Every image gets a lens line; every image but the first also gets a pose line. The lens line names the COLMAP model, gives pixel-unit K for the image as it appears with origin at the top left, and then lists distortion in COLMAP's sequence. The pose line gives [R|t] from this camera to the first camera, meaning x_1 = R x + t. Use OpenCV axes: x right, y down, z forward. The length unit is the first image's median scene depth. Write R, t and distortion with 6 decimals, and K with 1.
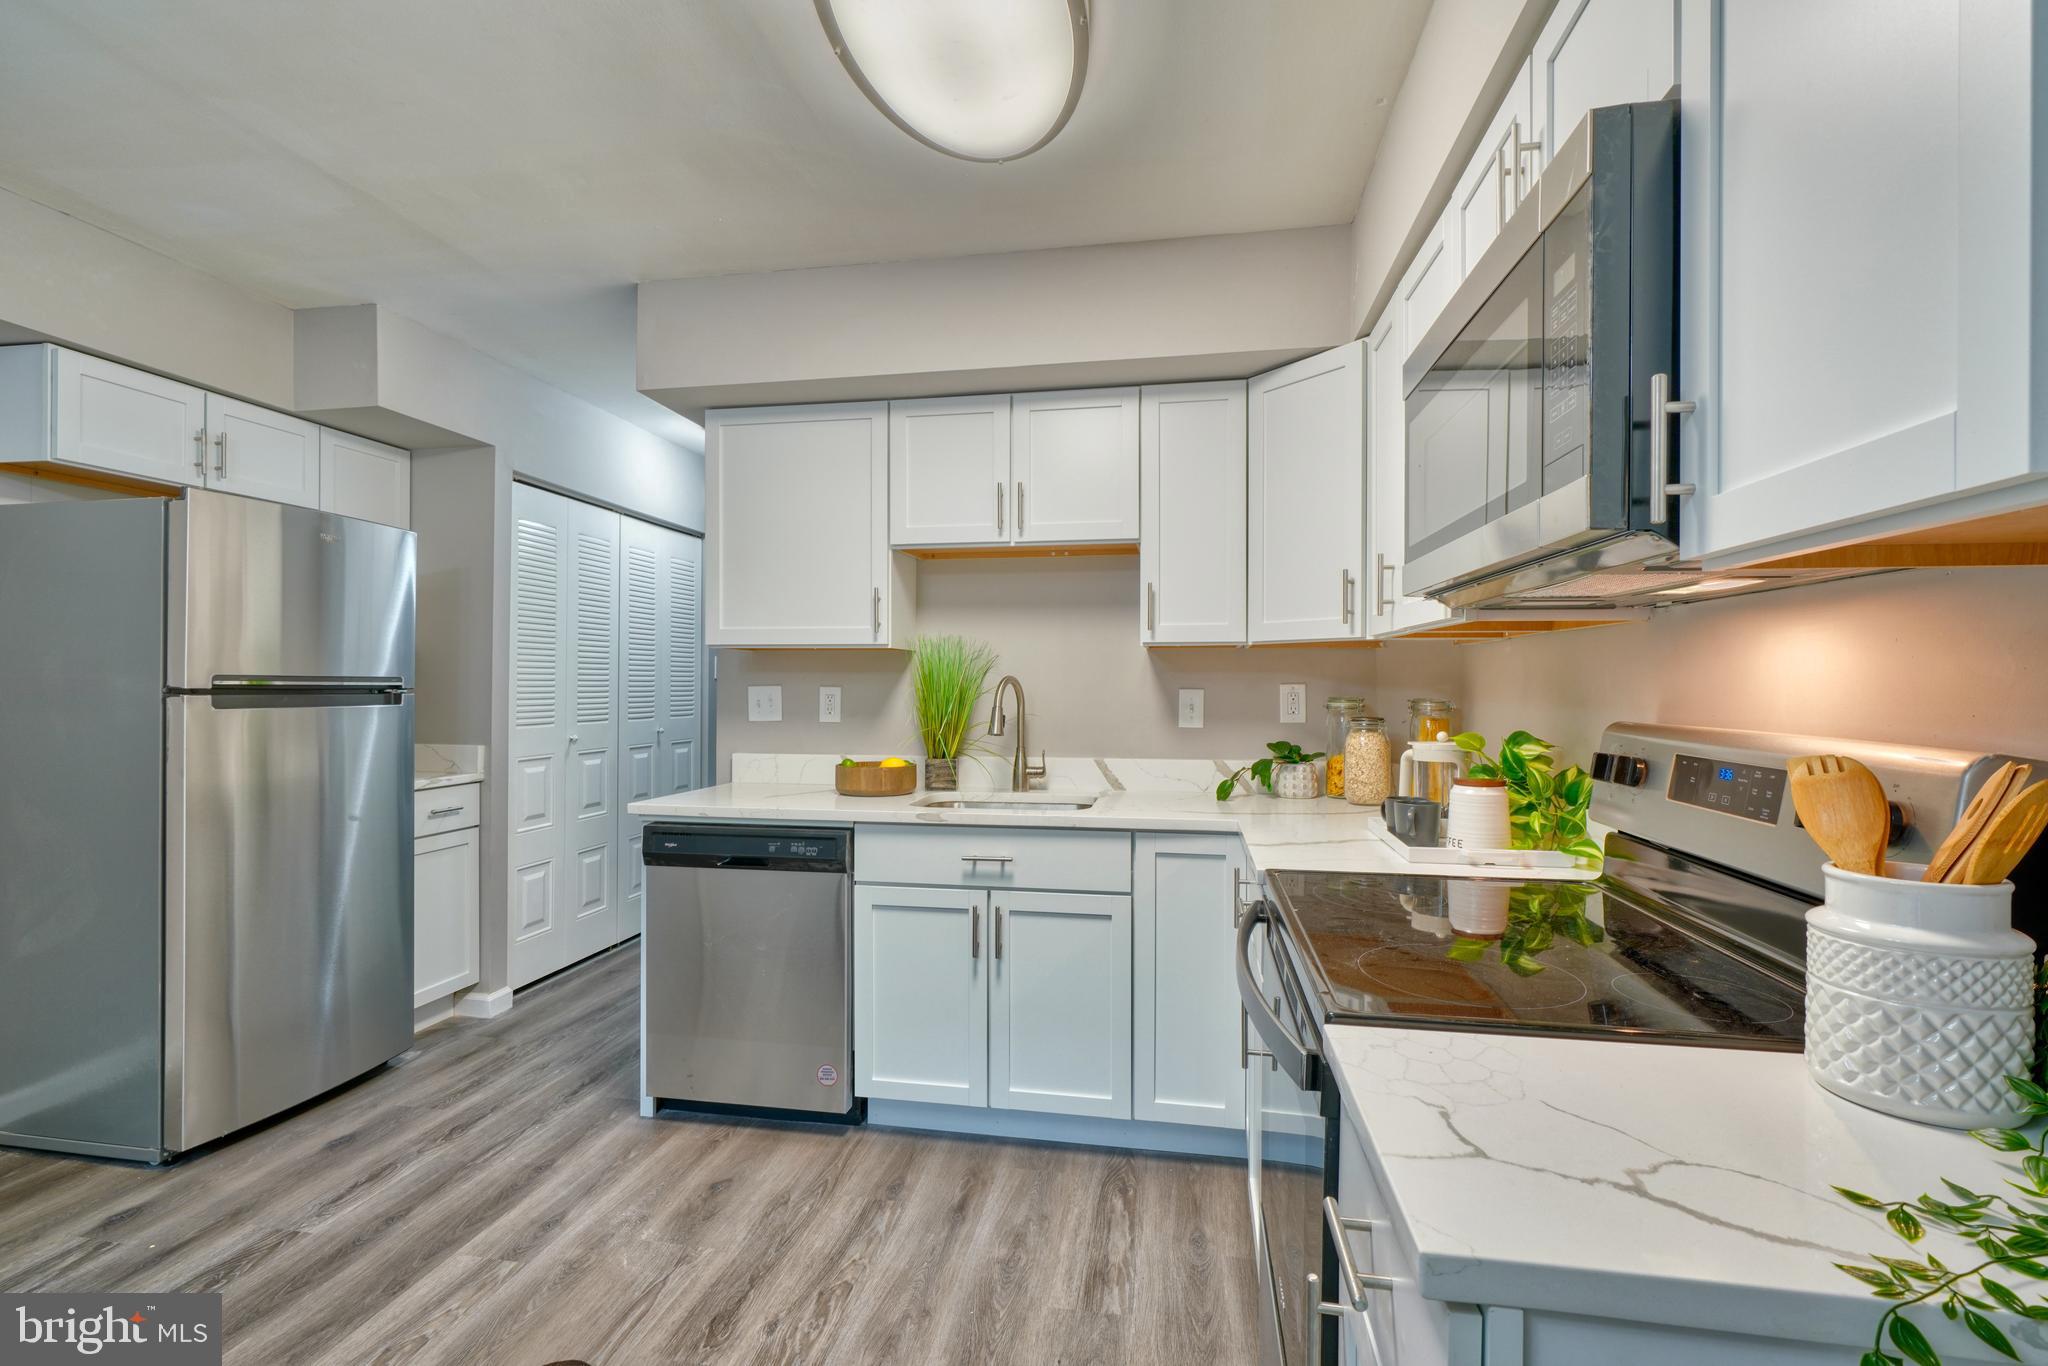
lens RADIAL K [[932.6, 0, 1020.0], [0, 932.6, 685.7], [0, 0, 1]] dist [-0.004942, 0.000262]
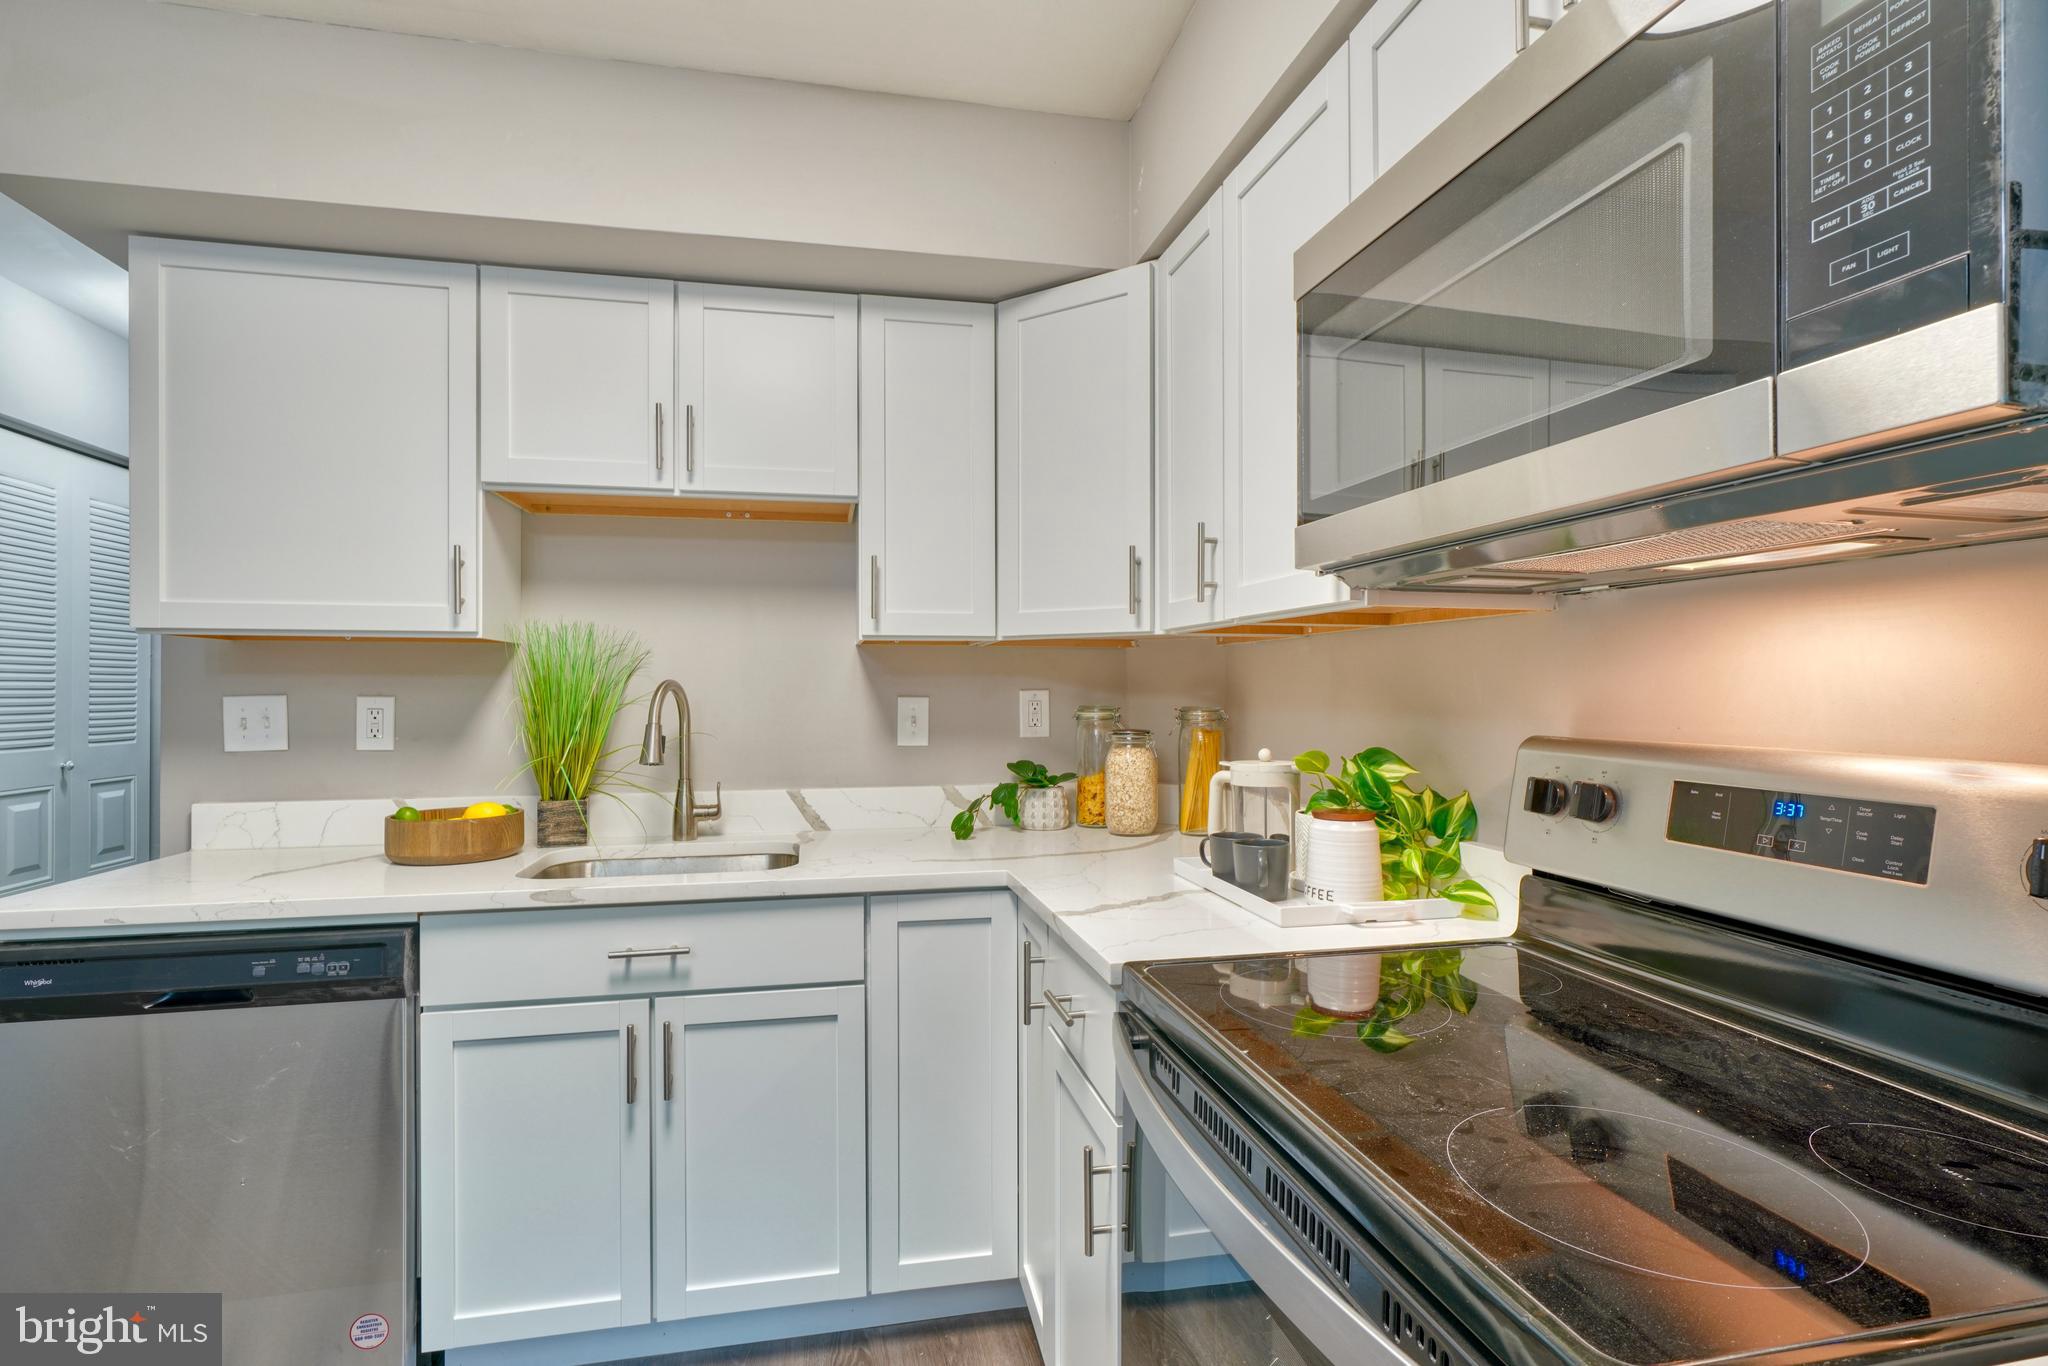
lens RADIAL K [[964.0, 0, 1016.5], [0, 964.0, 686.4], [0, 0, 1]] dist [-0.004173, 0.000467]
pose [[0.926817, -0.002127, 0.375506, -0.046432], [0.004231, 0.999980, -0.004777, -0.001066], [-0.375489, 0.006017, 0.926807, 0.239370]]
